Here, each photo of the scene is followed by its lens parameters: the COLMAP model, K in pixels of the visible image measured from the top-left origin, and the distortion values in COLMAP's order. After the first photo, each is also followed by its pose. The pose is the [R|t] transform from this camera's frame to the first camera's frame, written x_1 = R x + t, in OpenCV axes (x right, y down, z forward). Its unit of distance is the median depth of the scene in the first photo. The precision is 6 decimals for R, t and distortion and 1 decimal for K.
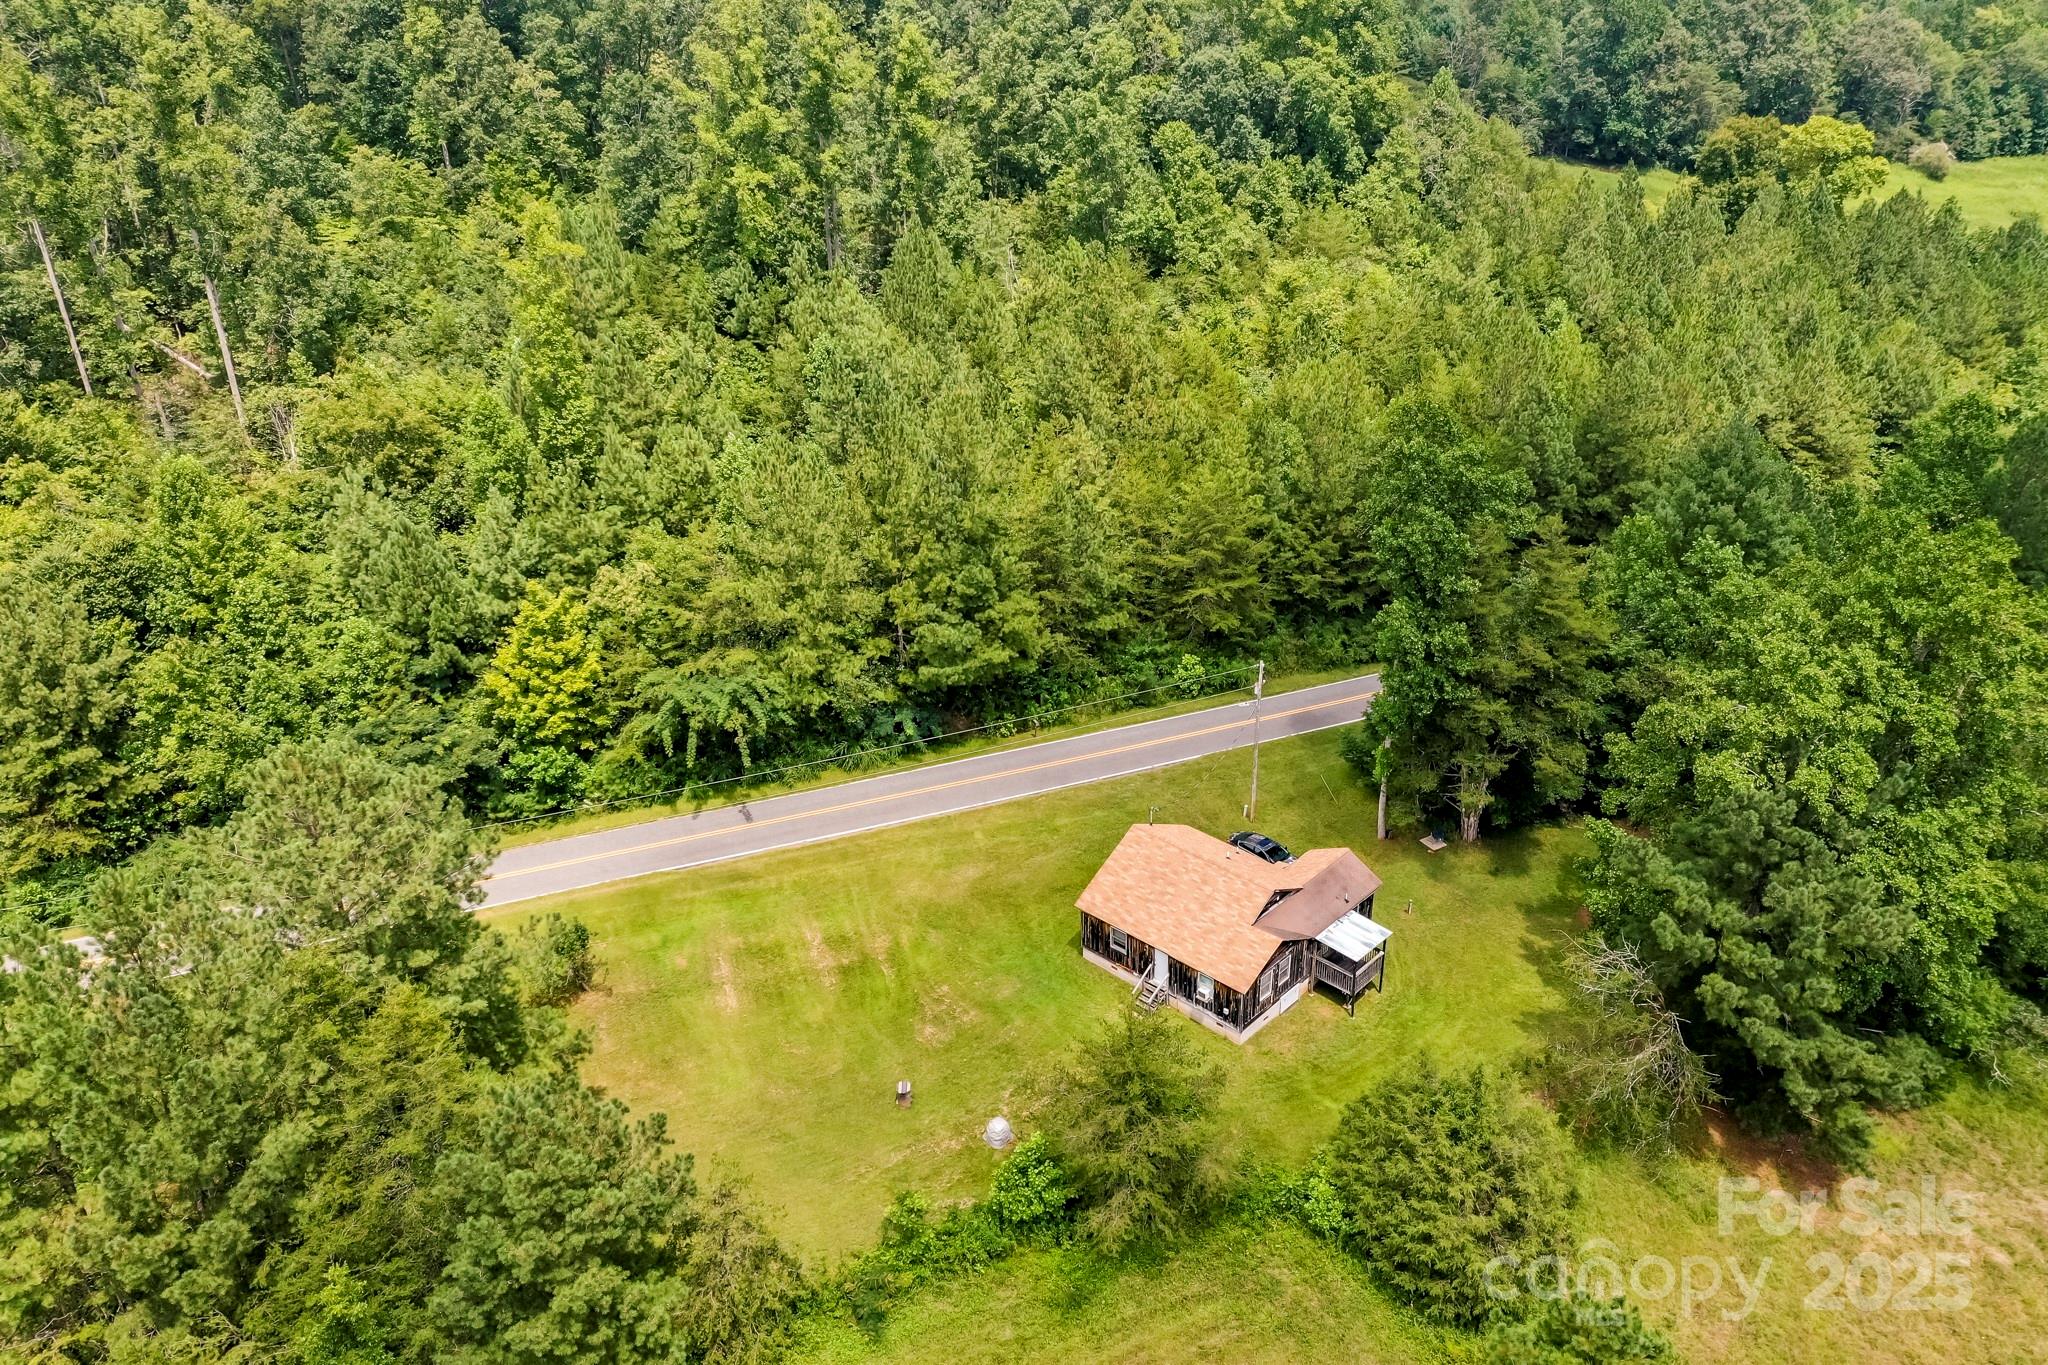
lens RADIAL K [[1628.2, 0, 1021.2], [0, 1628.2, 673.0], [0, 0, 1]] dist [0.026665, 0.003903]
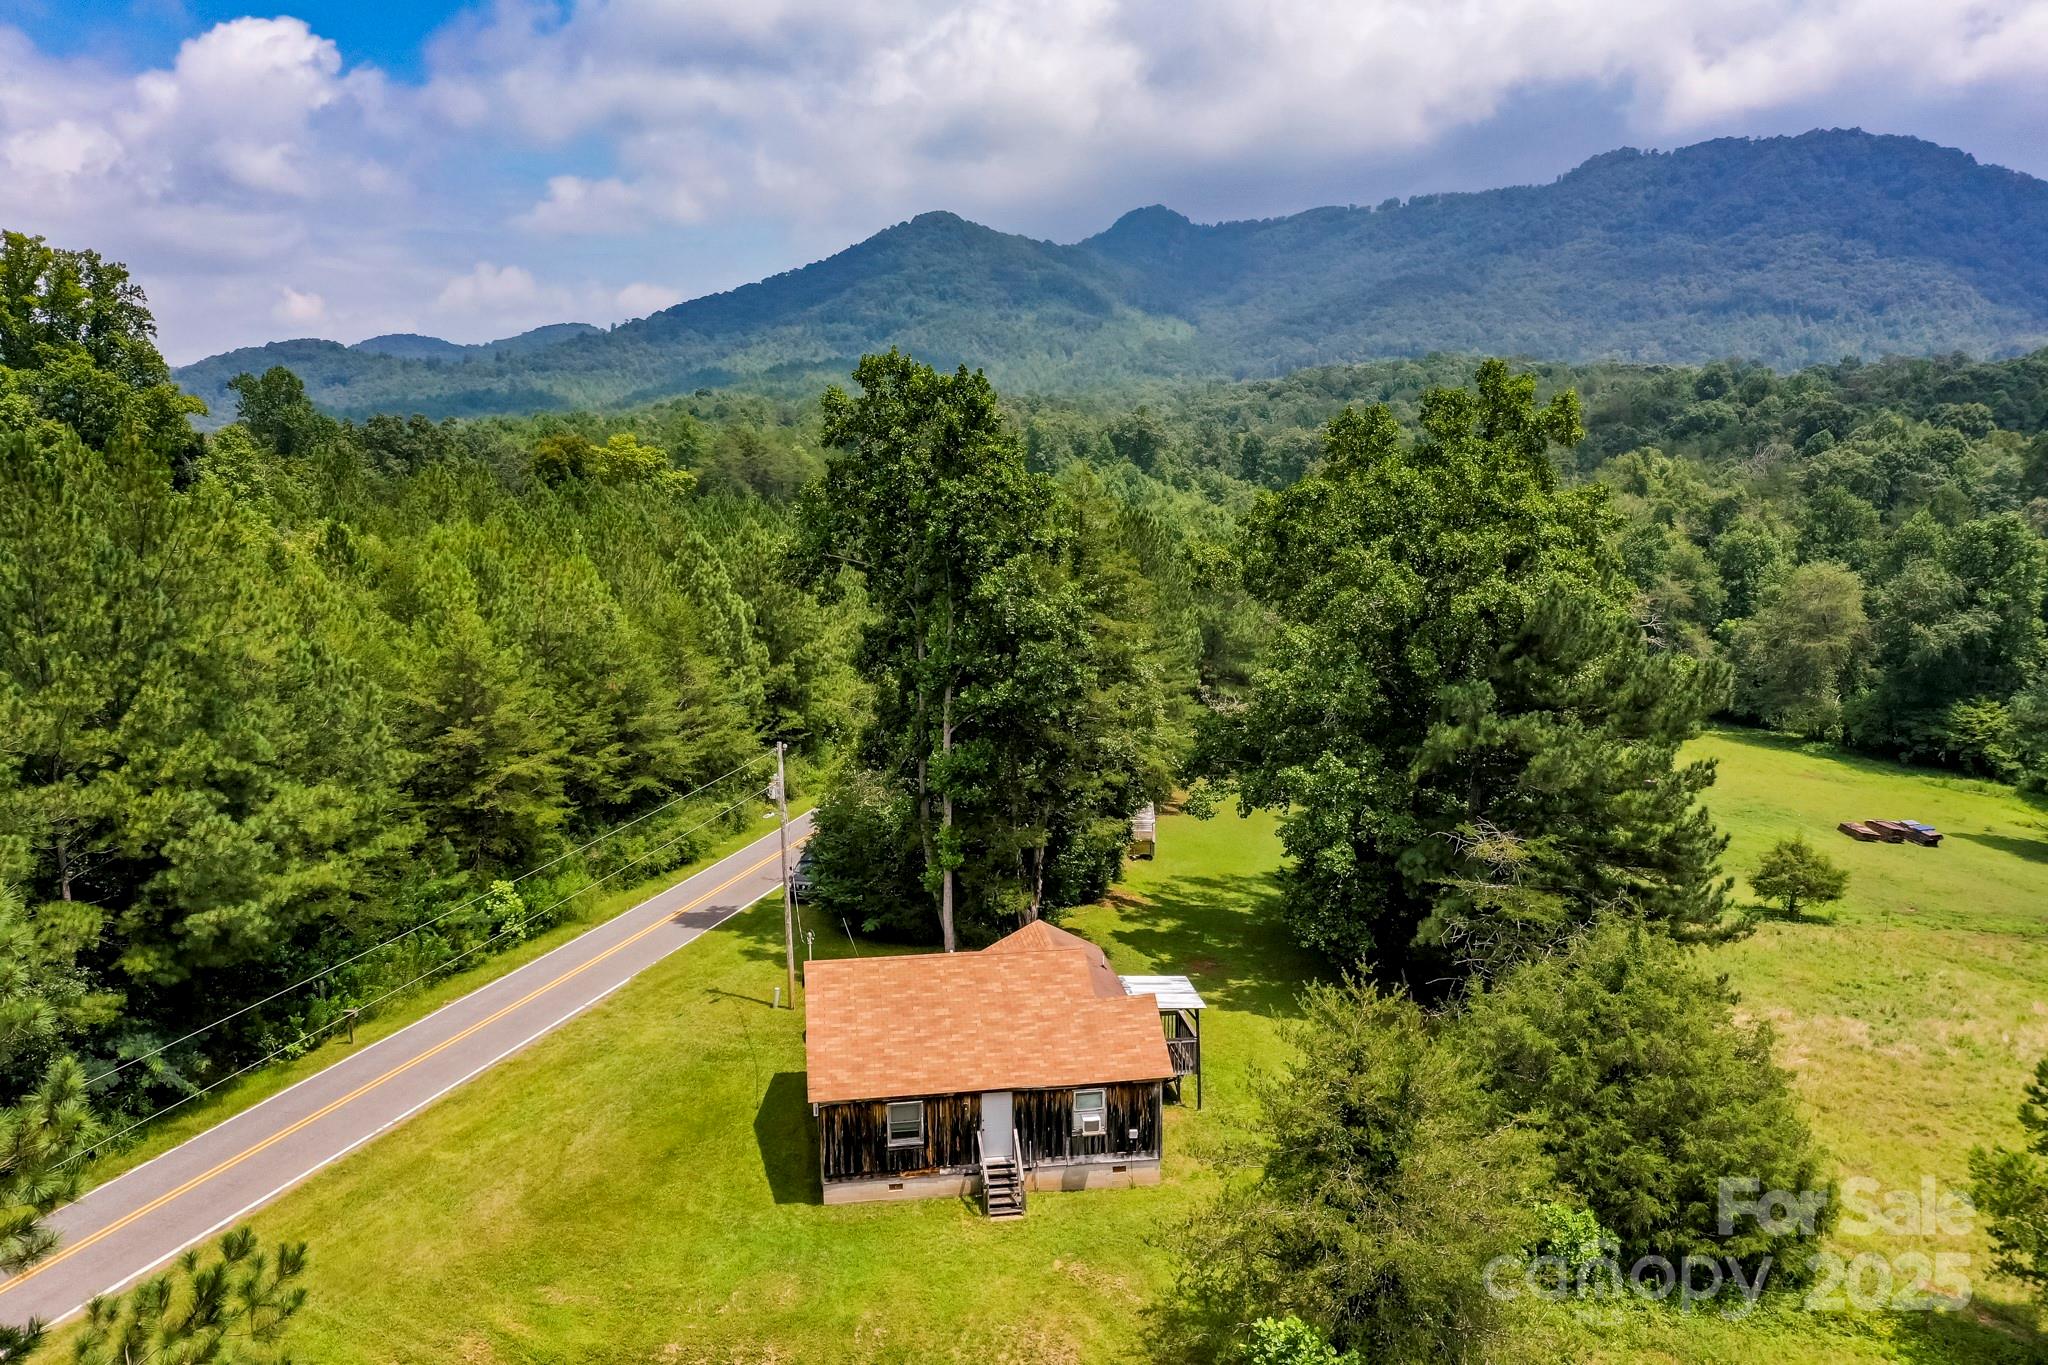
lens RADIAL K [[1628.2, 0, 1017.0], [0, 1628.2, 677.0], [0, 0, 1]] dist [0.026665, 0.003903]
pose [[0.632044, -0.110994, 0.766943, -0.282233], [0.361453, 0.917662, -0.165070, 0.105875], [-0.685473, 0.381545, 0.620122, 0.456771]]
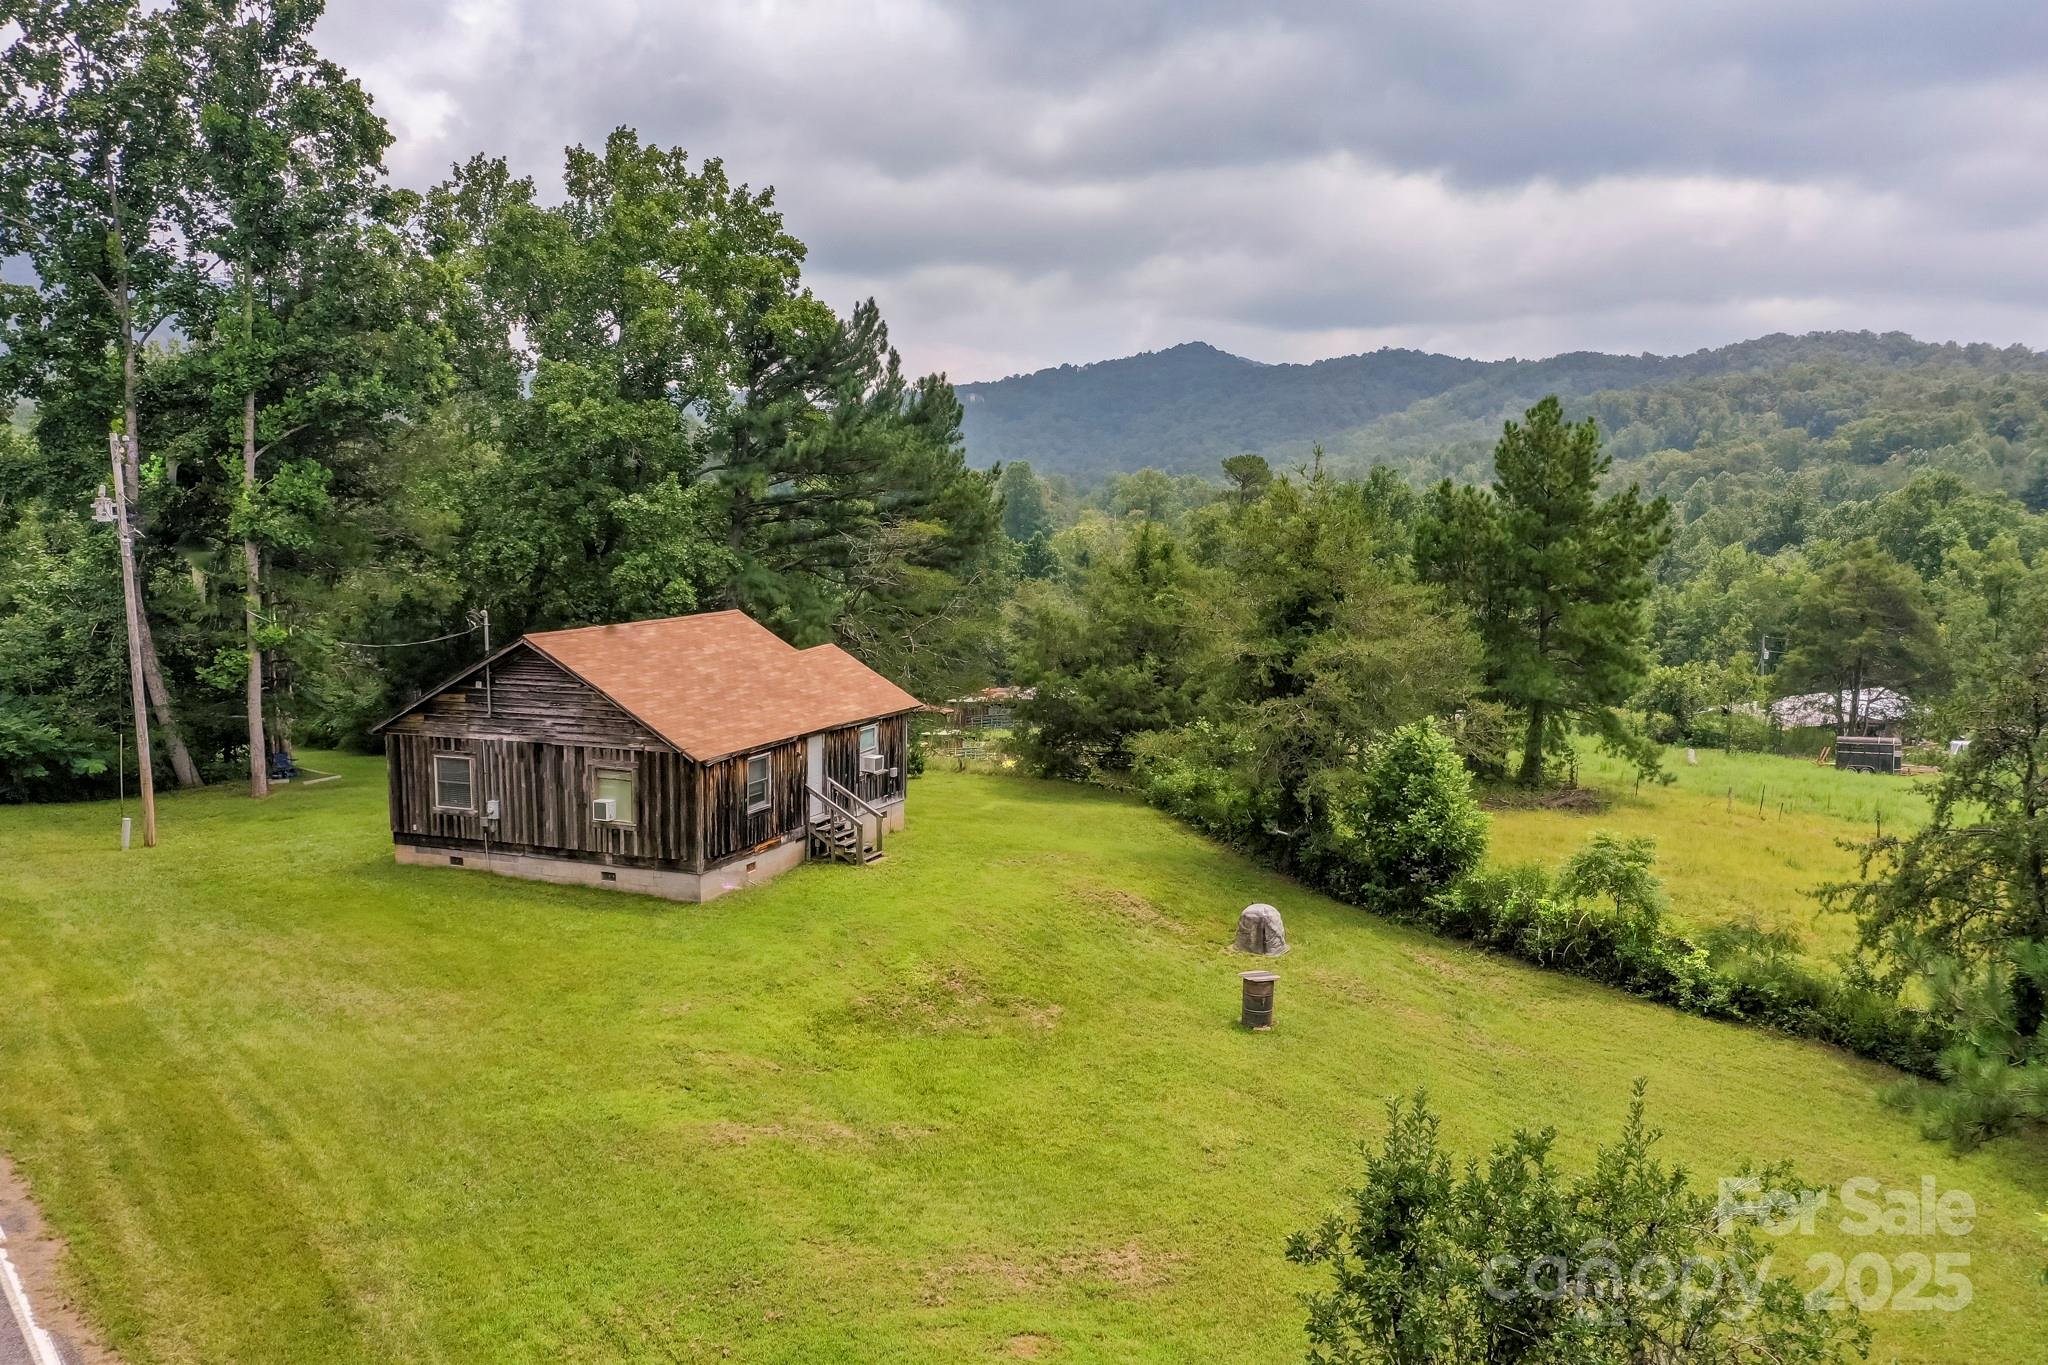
lens RADIAL K [[1628.2, 0, 1015.4], [0, 1628.2, 667.1], [0, 0, 1]] dist [0.026665, 0.003903]
pose [[-0.330875, -0.095508, 0.938829, -0.332217], [0.441462, 0.863624, 0.243443, 0.043978], [-0.834046, 0.495007, -0.243589, 0.855648]]
